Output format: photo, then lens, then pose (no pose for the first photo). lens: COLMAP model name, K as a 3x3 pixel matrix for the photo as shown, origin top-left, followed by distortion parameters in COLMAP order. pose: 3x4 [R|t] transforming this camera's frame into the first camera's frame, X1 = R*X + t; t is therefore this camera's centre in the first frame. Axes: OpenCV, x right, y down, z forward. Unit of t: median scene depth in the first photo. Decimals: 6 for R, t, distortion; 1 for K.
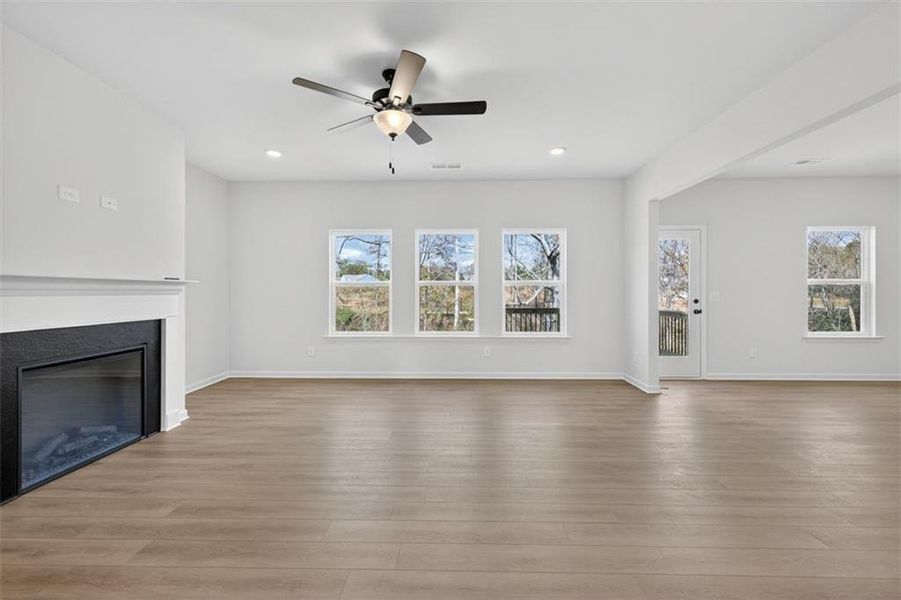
lens RADIAL K [[441.3, 0, 449.6], [0, 441.3, 294.3], [0, 0, 1]] dist [0.103563, 0.000028]
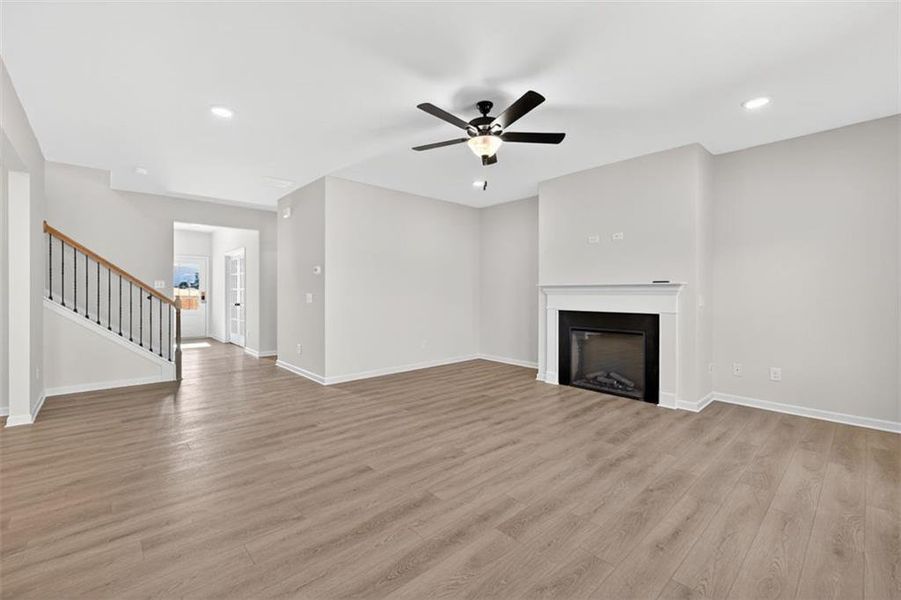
lens RADIAL K [[373.6, 0, 451.2], [0, 373.6, 293.1], [0, 0, 1]] dist [-0.001488, -0.000227]
pose [[-0.745978, -0.001771, -0.665968, 0.480940], [-0.006290, 0.999971, 0.004386, -0.005069], [0.665940, 0.007461, -0.745968, 1.414481]]
